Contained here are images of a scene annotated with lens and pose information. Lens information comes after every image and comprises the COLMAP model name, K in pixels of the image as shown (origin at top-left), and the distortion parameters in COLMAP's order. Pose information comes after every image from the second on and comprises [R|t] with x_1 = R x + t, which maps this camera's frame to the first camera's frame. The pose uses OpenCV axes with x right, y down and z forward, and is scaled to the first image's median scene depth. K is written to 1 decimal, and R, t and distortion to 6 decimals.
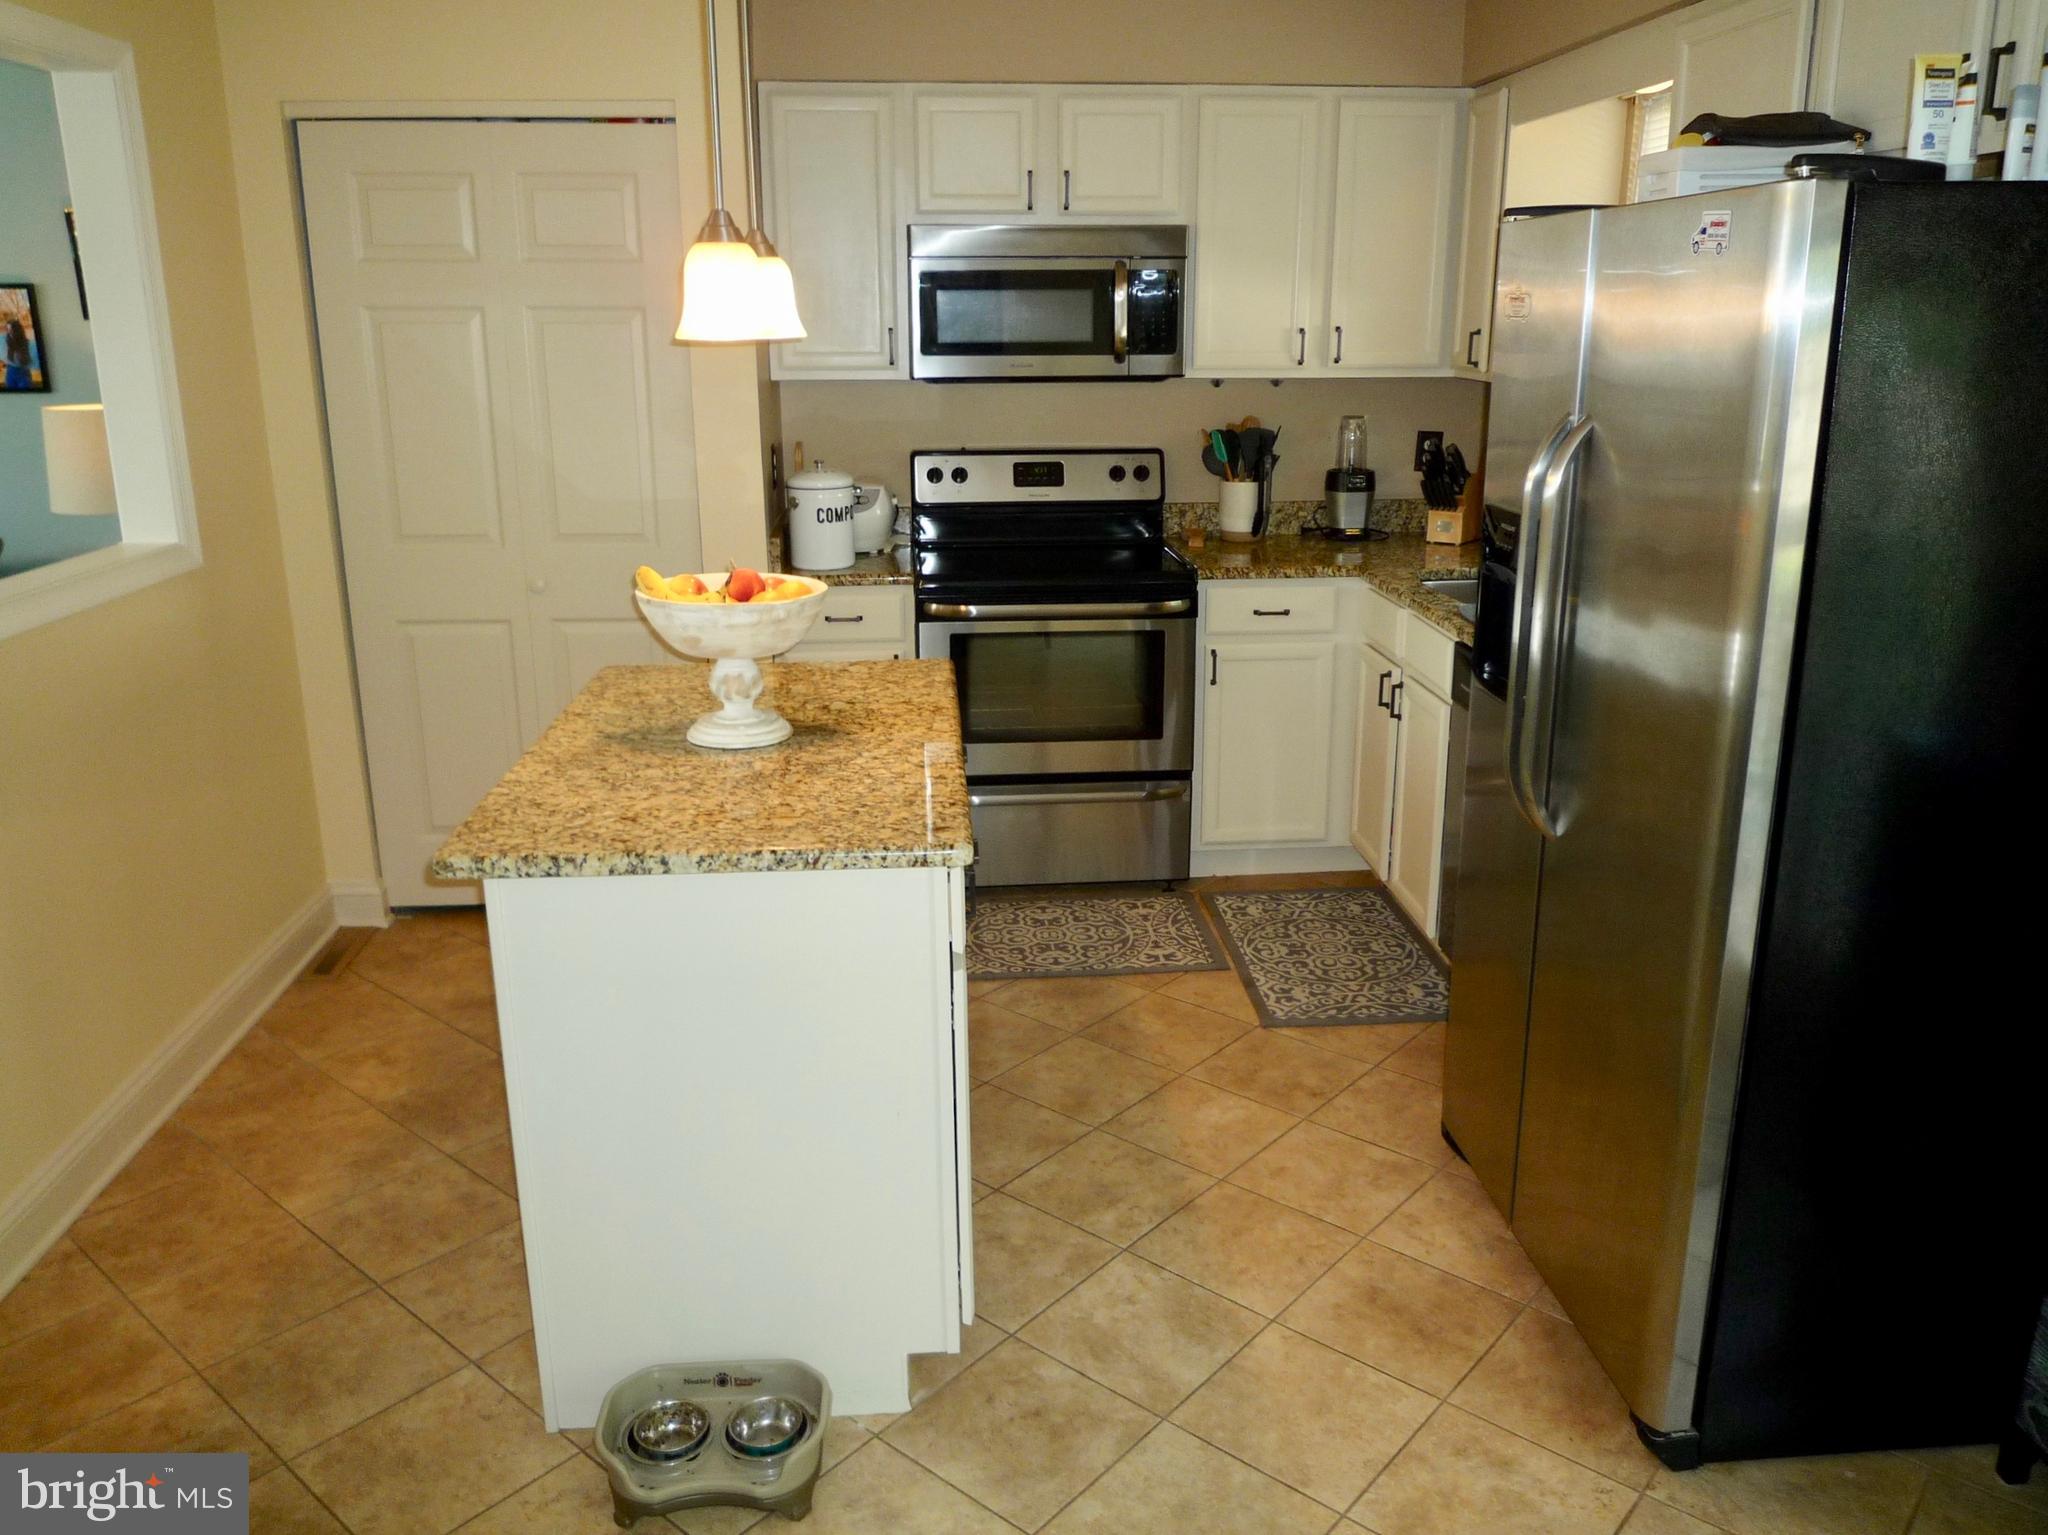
lens RADIAL K [[1538.2, 0, 1024.0], [0, 1538.2, 767.5], [0, 0, 1]] dist [0.025232, -0.089393]
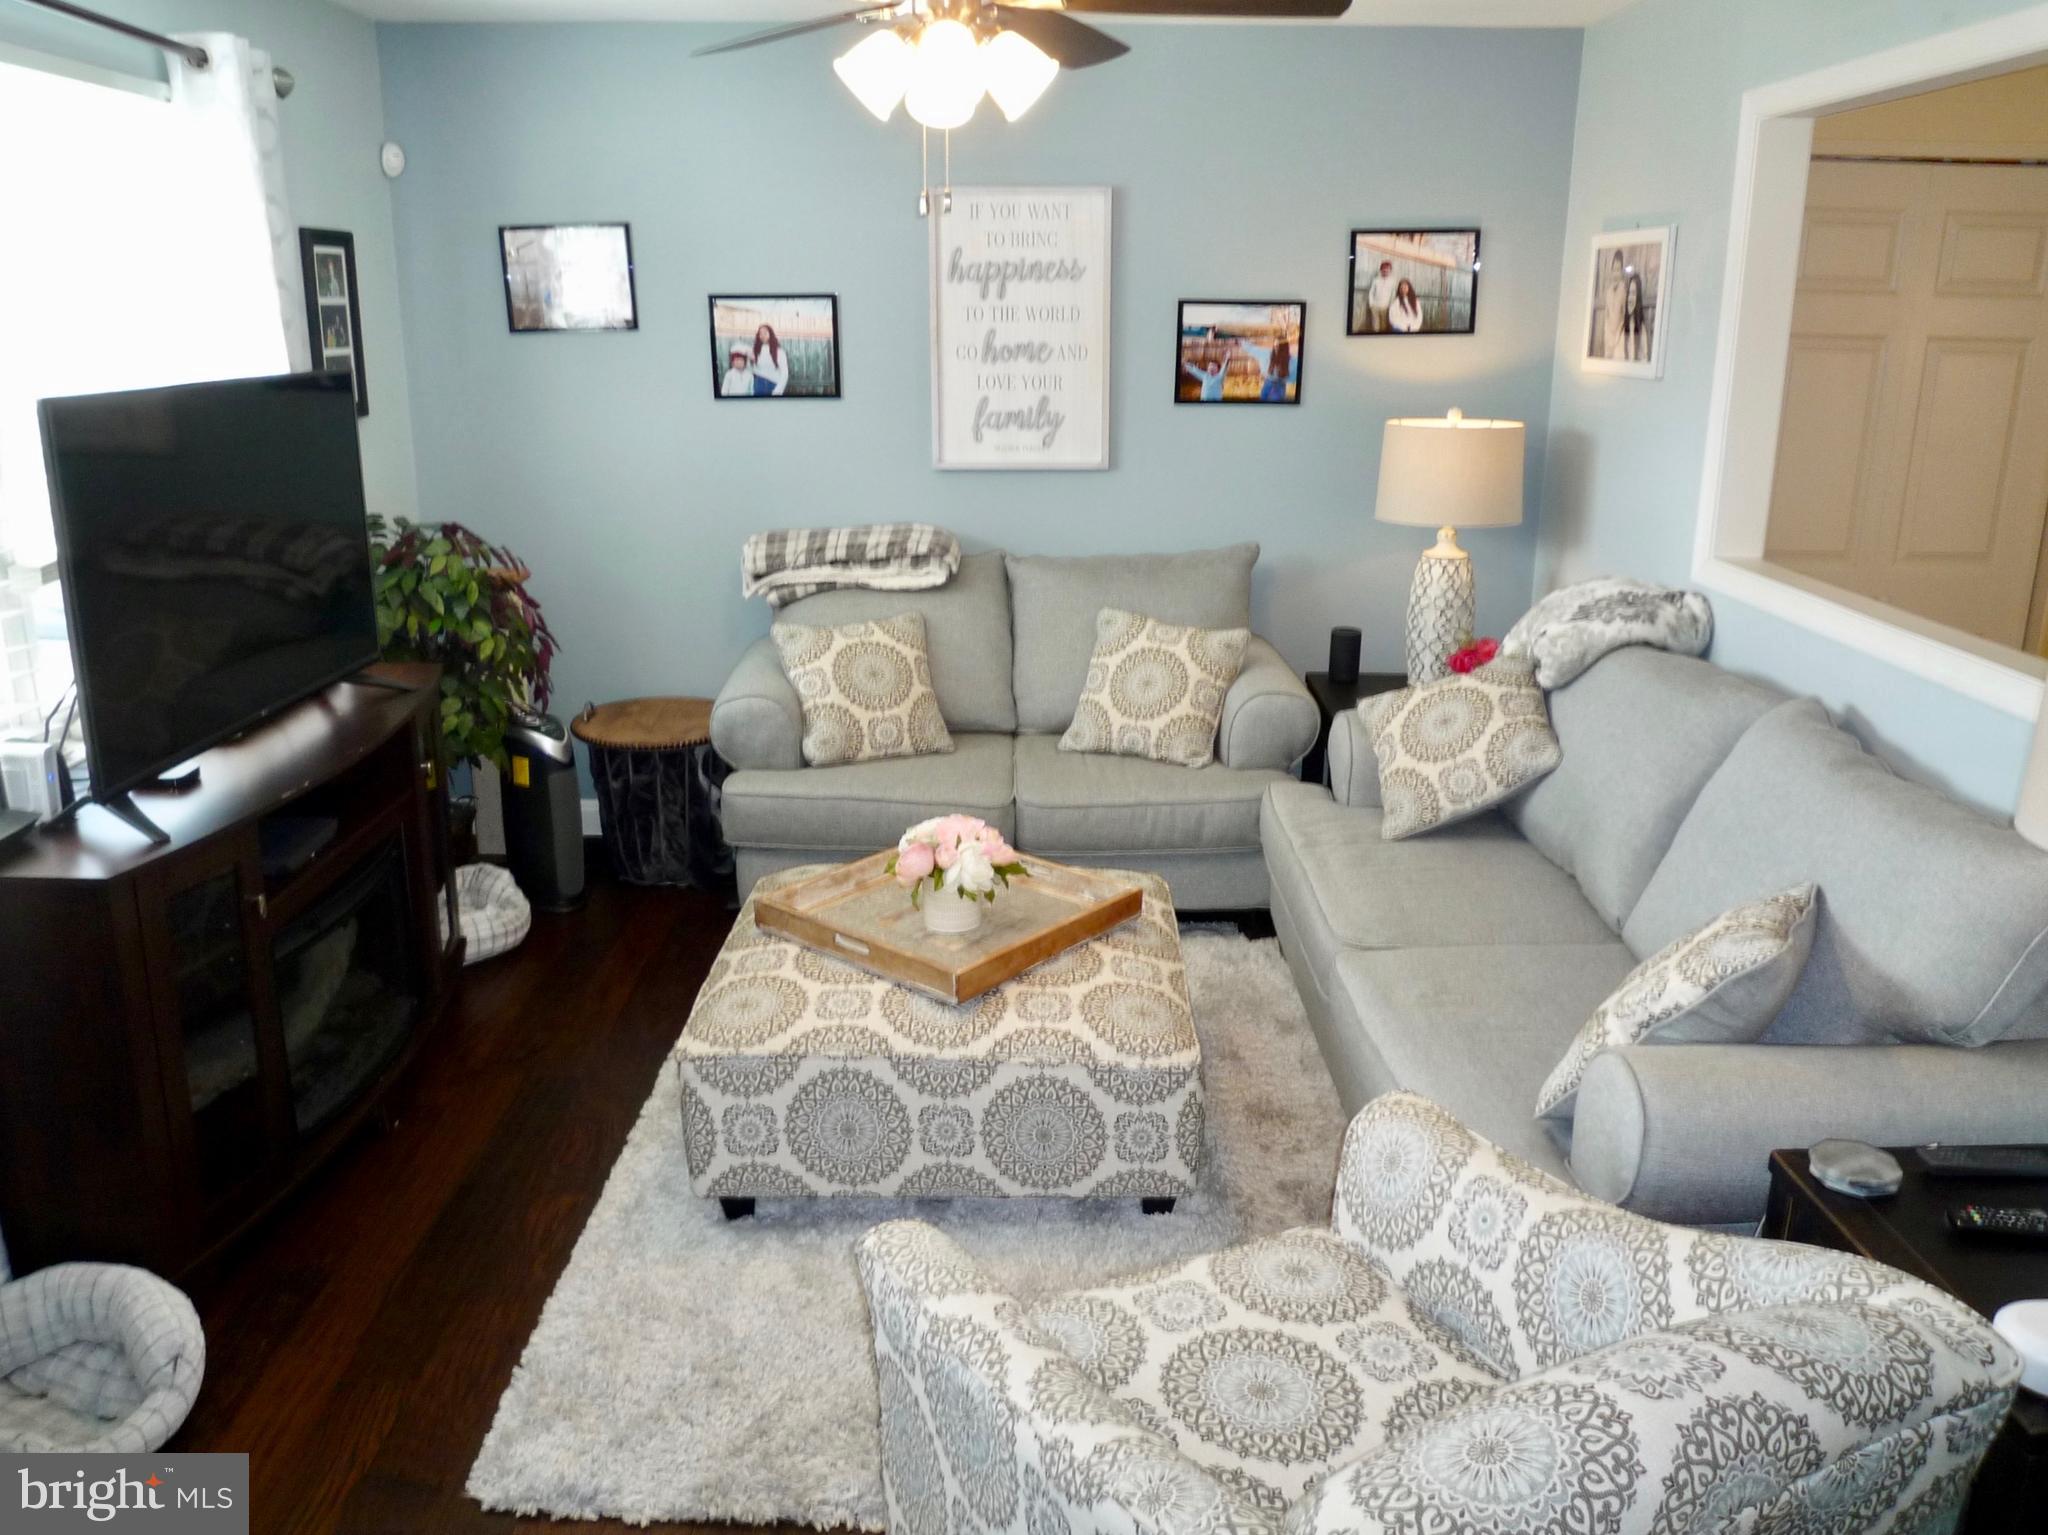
lens RADIAL K [[1608.1, 0, 1024.0], [0, 1608.1, 767.5], [0, 0, 1]] dist [0.014471, -0.059469]
pose [[0.998202, 0.021001, -0.056136, -0.793240], [-0.021270, 0.999765, -0.004197, 0.008129], [0.056035, 0.005384, 0.998414, -0.104432]]
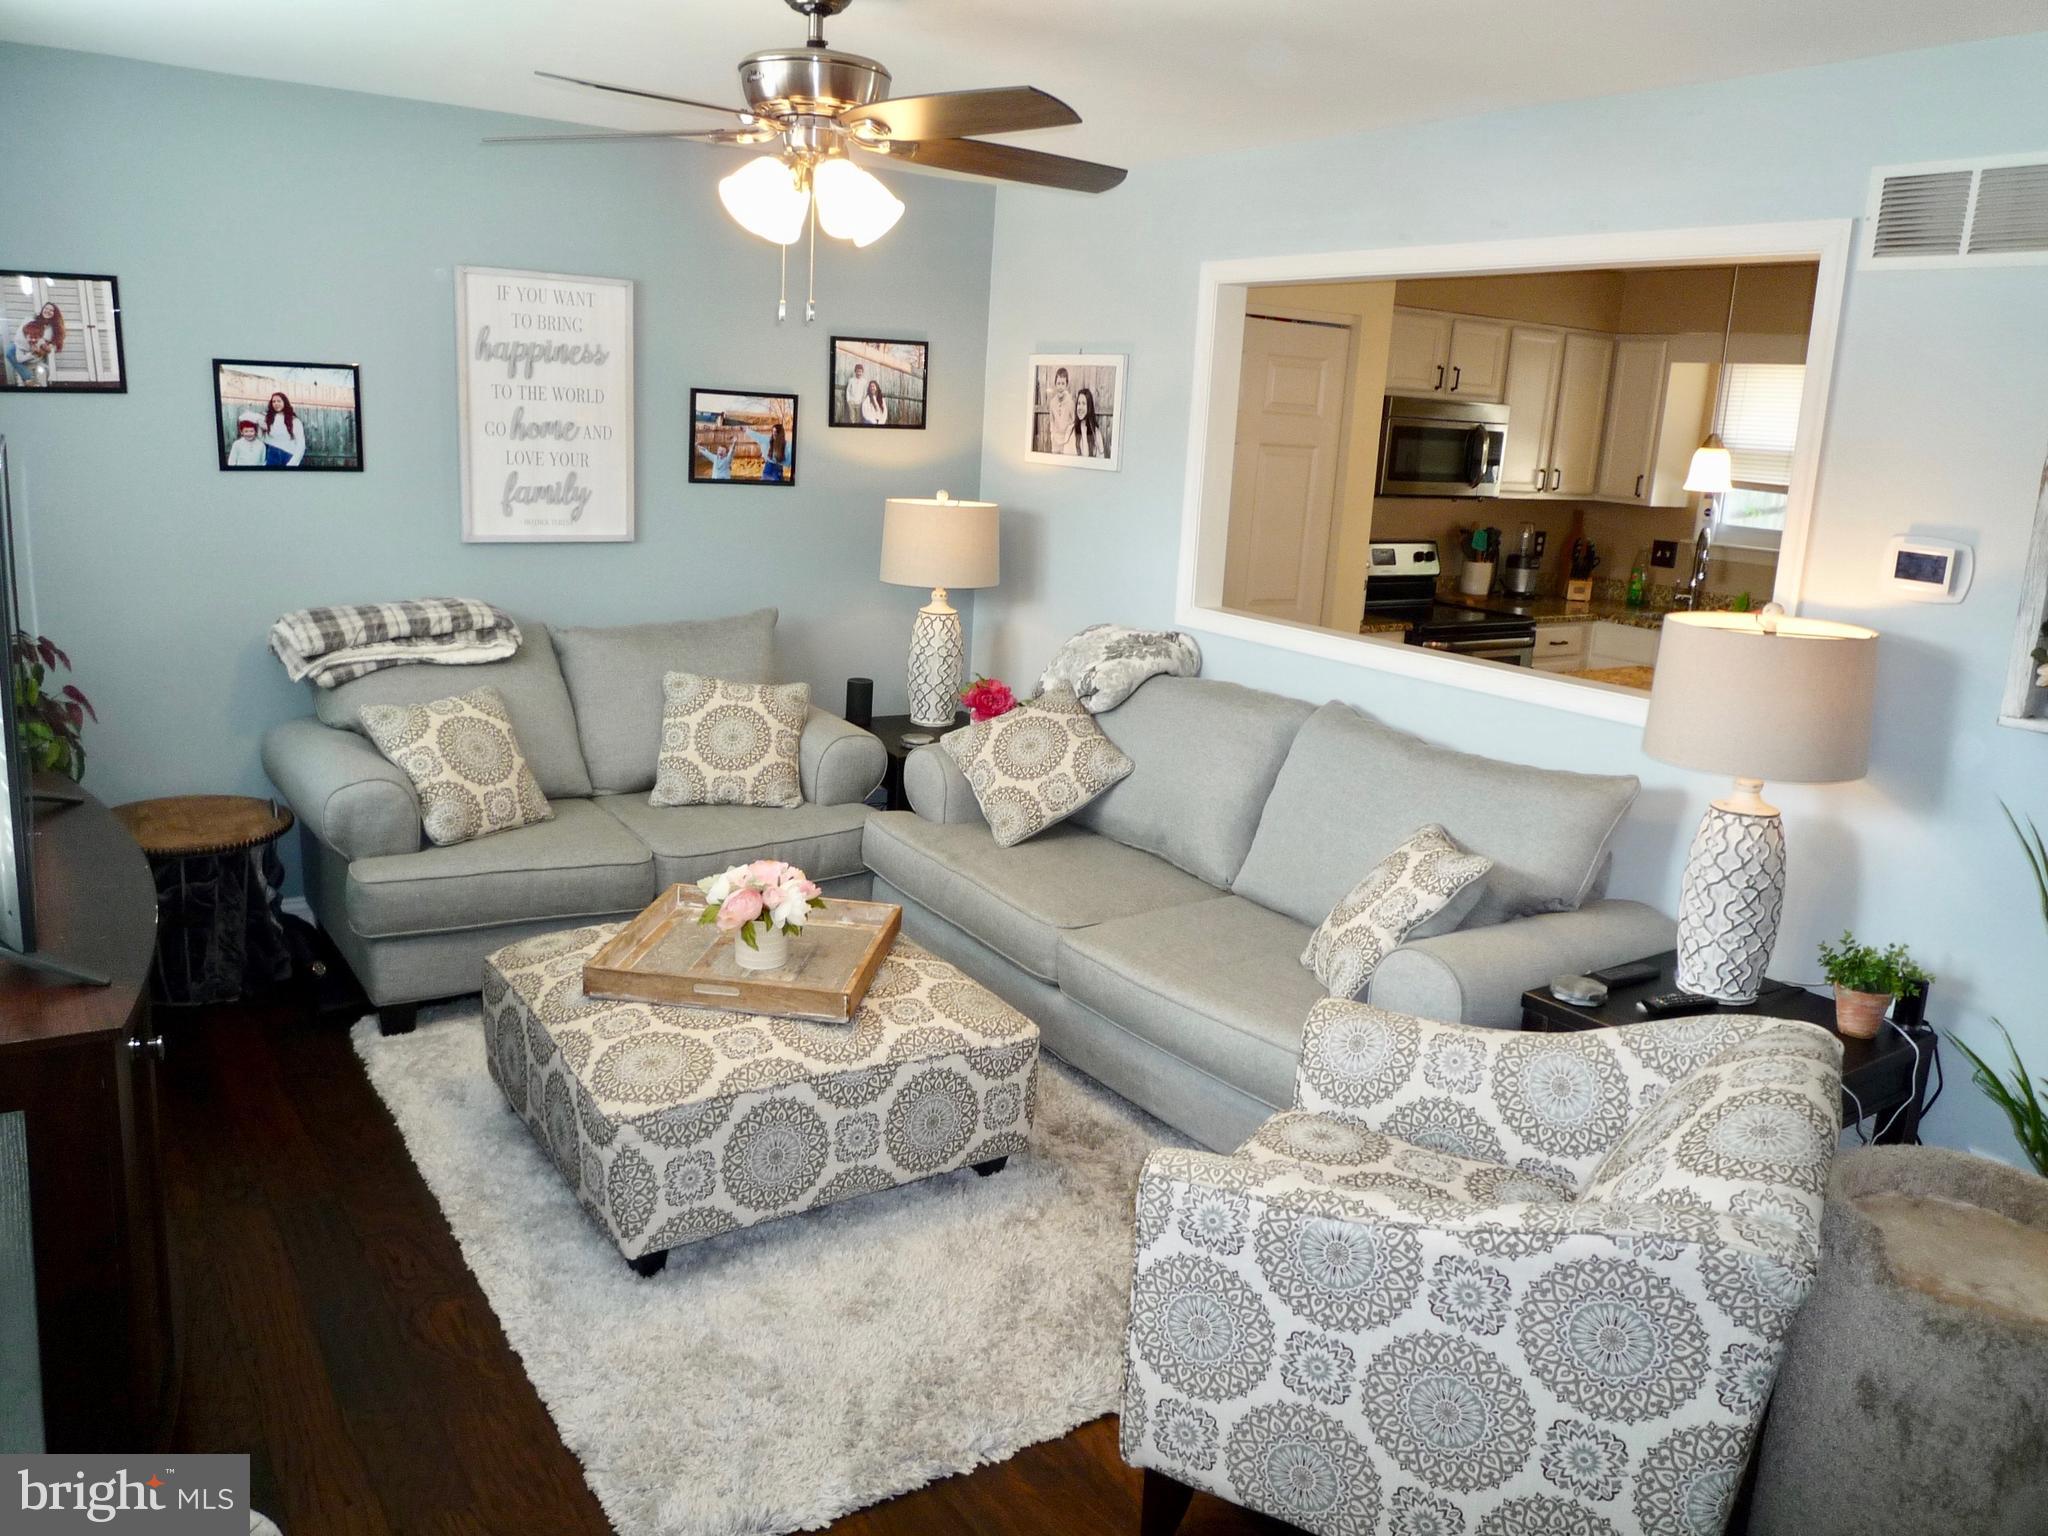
lens RADIAL K [[1547.3, 0, 1030.5], [0, 1547.3, 759.9], [0, 0, 1]] dist [-0.000063, -0.042555]
pose [[0.855641, -0.066451, 0.513286, -1.156999], [0.090948, 0.995596, -0.022718, 0.007382], [-0.509516, 0.066121, 0.857917, -0.103107]]
